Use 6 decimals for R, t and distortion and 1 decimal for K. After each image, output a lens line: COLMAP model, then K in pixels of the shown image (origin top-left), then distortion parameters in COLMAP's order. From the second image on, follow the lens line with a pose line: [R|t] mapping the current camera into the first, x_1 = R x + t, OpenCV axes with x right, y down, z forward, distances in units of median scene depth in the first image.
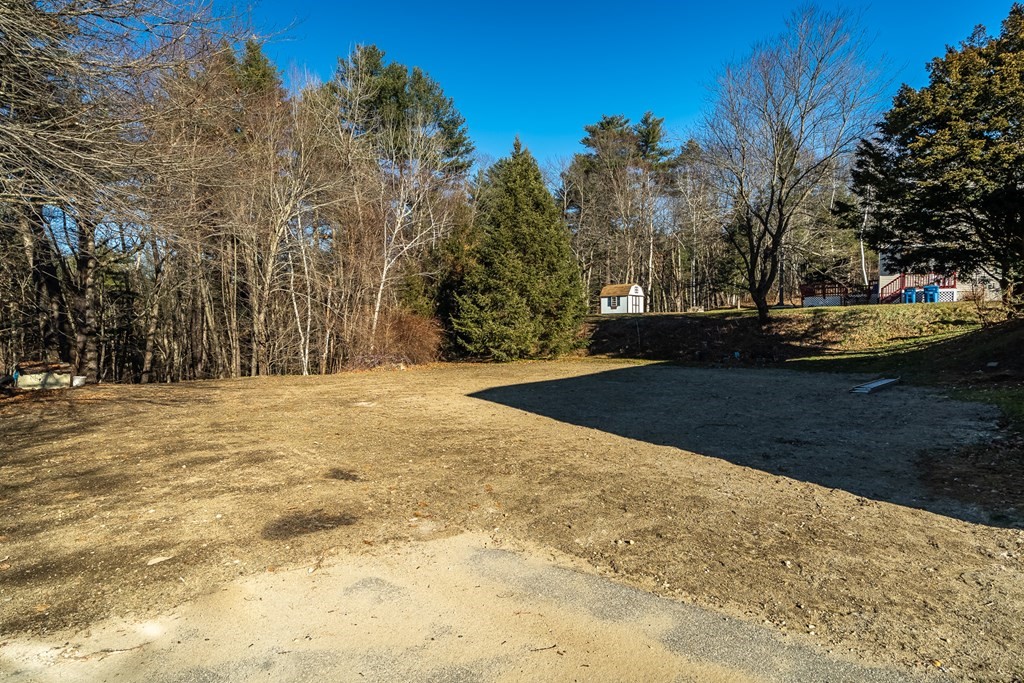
lens RADIAL K [[551.6, 0, 512.4], [0, 551.6, 332.5], [0, 0, 1]] dist [-0.007043, -0.000486]
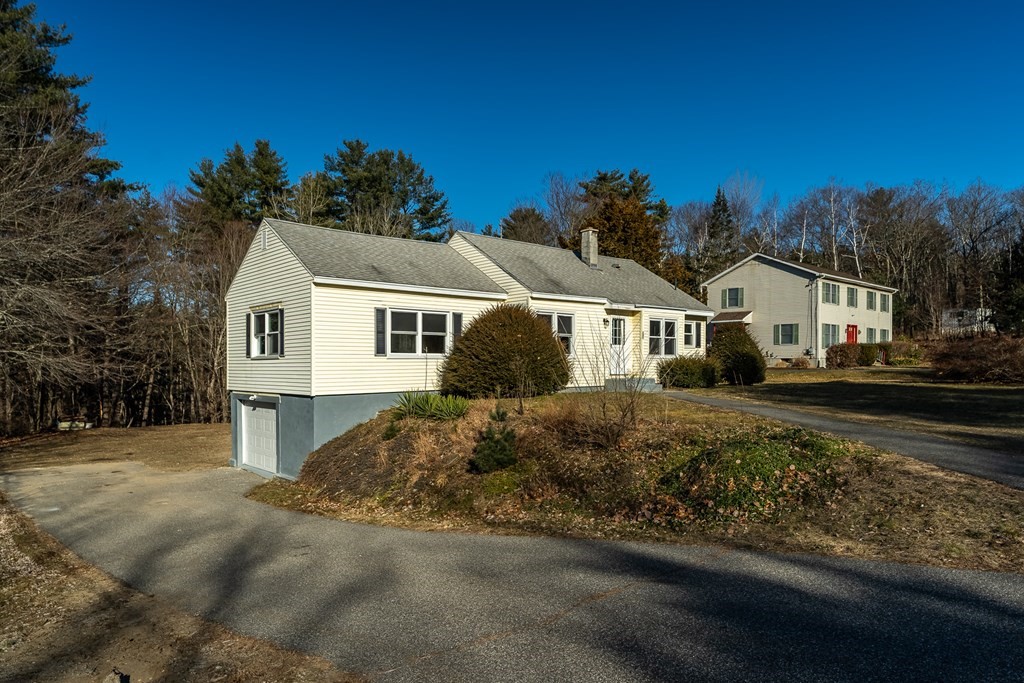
lens RADIAL K [[634.4, 0, 514.4], [0, 634.4, 348.5], [0, 0, 1]] dist [-0.002075, -0.000157]
pose [[0.989264, -0.007343, -0.145952, 0.578445], [0.001330, 0.999148, -0.041252, -0.050219], [0.146130, 0.040615, 0.988431, -0.560658]]
